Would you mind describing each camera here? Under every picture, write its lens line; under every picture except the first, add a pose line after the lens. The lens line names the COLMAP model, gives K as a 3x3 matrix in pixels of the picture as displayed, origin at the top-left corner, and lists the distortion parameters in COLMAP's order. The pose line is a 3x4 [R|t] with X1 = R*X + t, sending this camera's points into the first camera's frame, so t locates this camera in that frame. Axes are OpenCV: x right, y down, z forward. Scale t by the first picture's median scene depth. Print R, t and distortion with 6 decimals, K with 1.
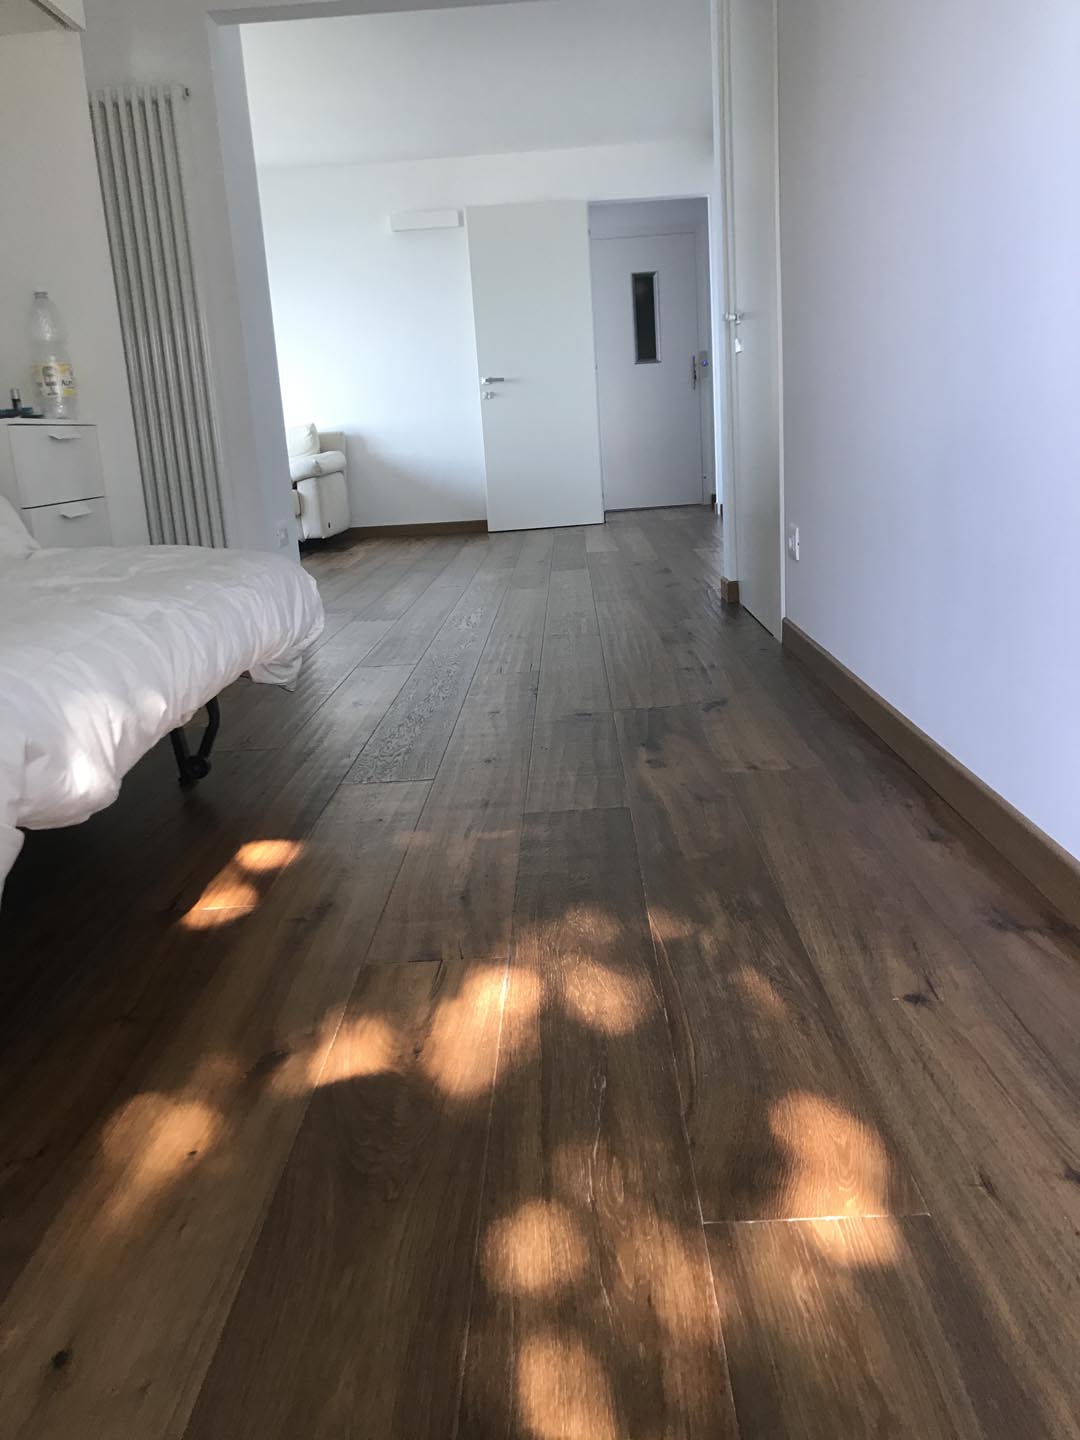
lens RADIAL K [[1203.0, 0, 549.5], [0, 1203.0, 708.2], [0, 0, 1]] dist [0.066809, -0.075142]
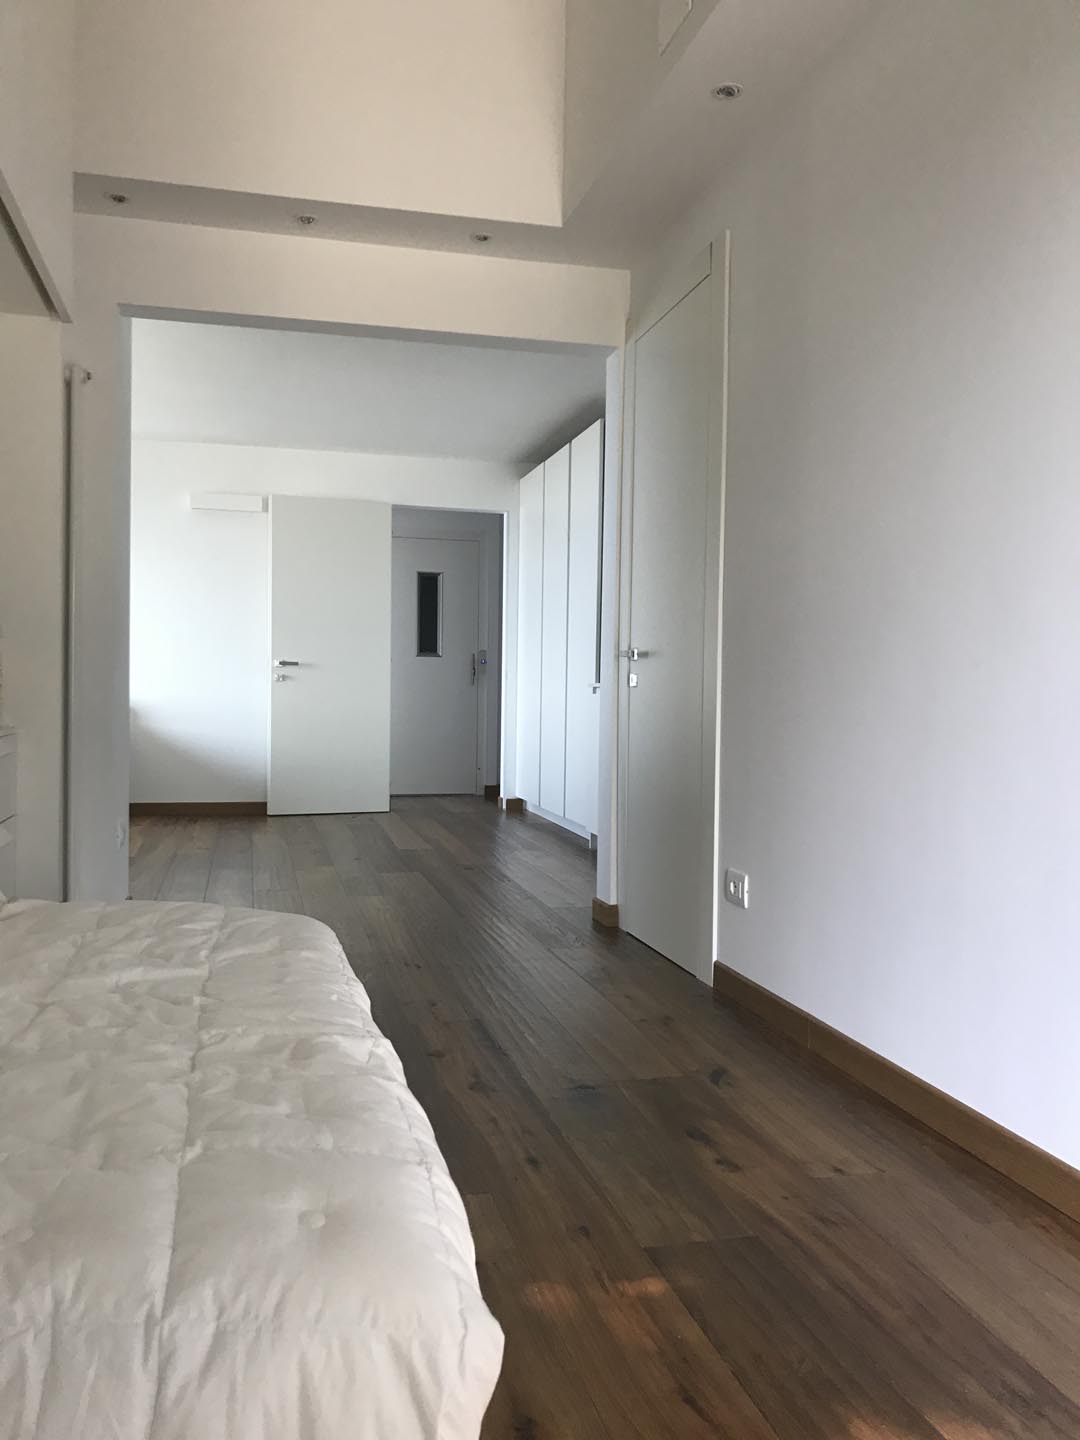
lens RADIAL K [[1190.6, 0, 539.2], [0, 1190.6, 728.5], [0, 0, 1]] dist [0.136909, -0.409644]
pose [[0.963791, 0.069313, 0.257492, -0.313024], [-0.017031, 0.979656, -0.199962, -0.094883], [-0.266114, 0.188336, 0.945364, 0.125954]]
